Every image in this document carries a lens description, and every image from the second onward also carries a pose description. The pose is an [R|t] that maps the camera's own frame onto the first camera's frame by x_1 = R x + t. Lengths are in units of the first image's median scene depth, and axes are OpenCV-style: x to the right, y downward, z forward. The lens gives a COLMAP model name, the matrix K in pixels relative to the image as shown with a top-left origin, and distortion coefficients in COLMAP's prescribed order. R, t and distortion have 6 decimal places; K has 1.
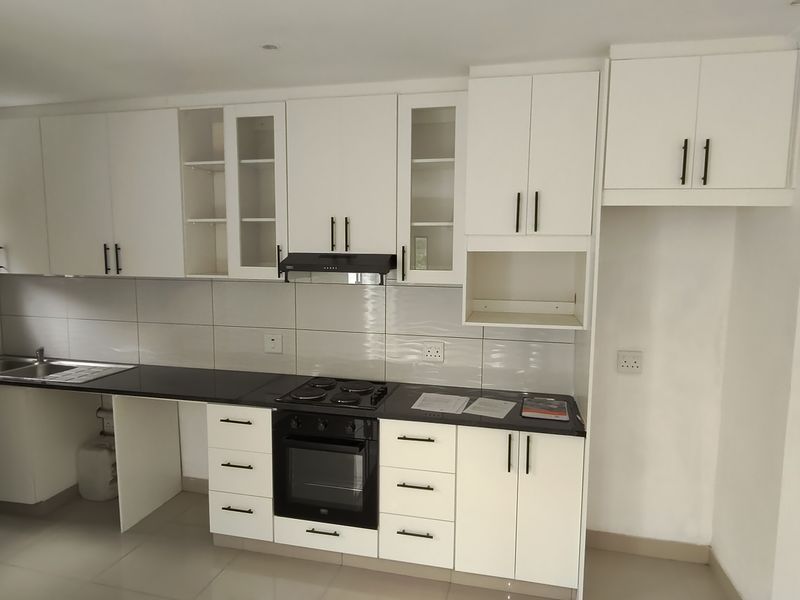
lens RADIAL K [[499.7, 0, 404.2], [0, 499.7, 301.0], [0, 0, 1]] dist [-0.004134, -0.002520]
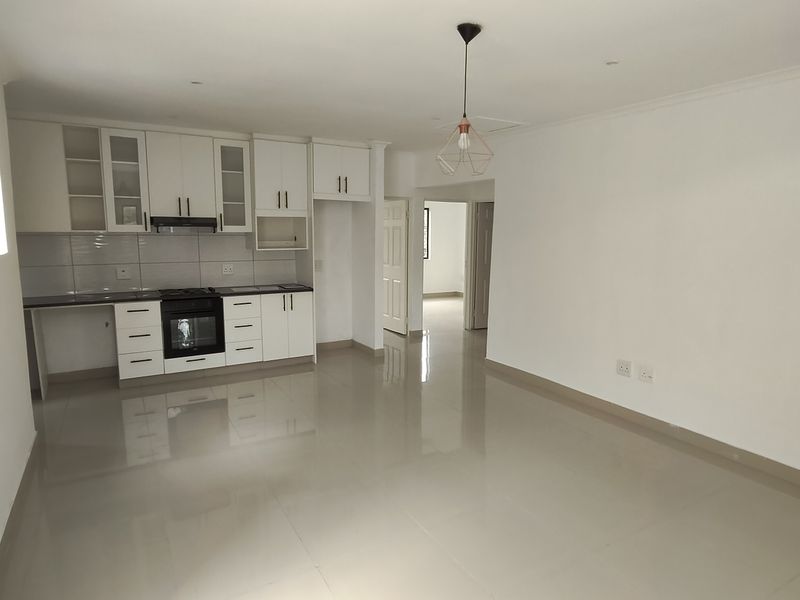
lens RADIAL K [[499.7, 0, 404.2], [0, 499.7, 301.0], [0, 0, 1]] dist [-0.004134, -0.002520]
pose [[0.719442, -0.104606, 0.686630, -0.884928], [0.066851, 0.994433, 0.081454, 0.125457], [-0.691328, -0.012699, 0.722429, -0.969115]]
